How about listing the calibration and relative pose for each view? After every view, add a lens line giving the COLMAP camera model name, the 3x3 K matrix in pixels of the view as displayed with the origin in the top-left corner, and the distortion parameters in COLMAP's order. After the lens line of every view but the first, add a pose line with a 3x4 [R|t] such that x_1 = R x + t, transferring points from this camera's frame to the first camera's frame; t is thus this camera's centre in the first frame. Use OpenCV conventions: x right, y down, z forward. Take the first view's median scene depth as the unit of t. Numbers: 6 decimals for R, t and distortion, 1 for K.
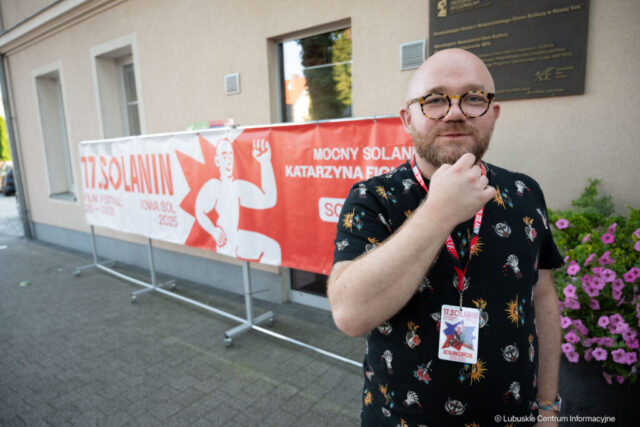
lens RADIAL K [[419.2, 0, 320.0], [0, 419.2, 213.5], [0, 0, 1]] dist [-0.000070, 0.000203]
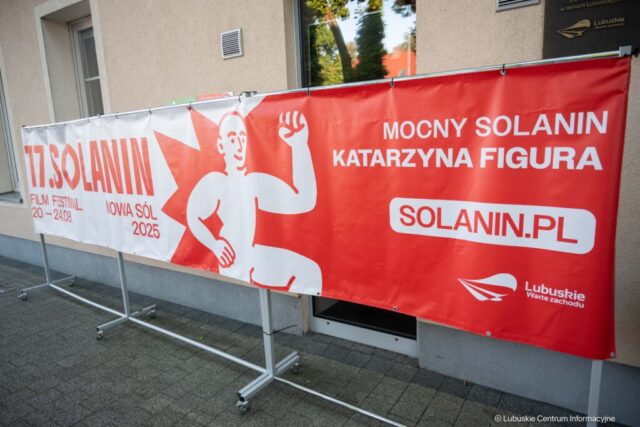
lens RADIAL K [[410.2, 0, 320.0], [0, 410.2, 213.5], [0, 0, 1]] dist [-0.003932, -0.001273]
pose [[0.996518, -0.017429, 0.081539, -0.132055], [0.016333, 0.999767, 0.014079, -0.018827], [-0.081765, -0.012698, 0.996571, 0.293100]]
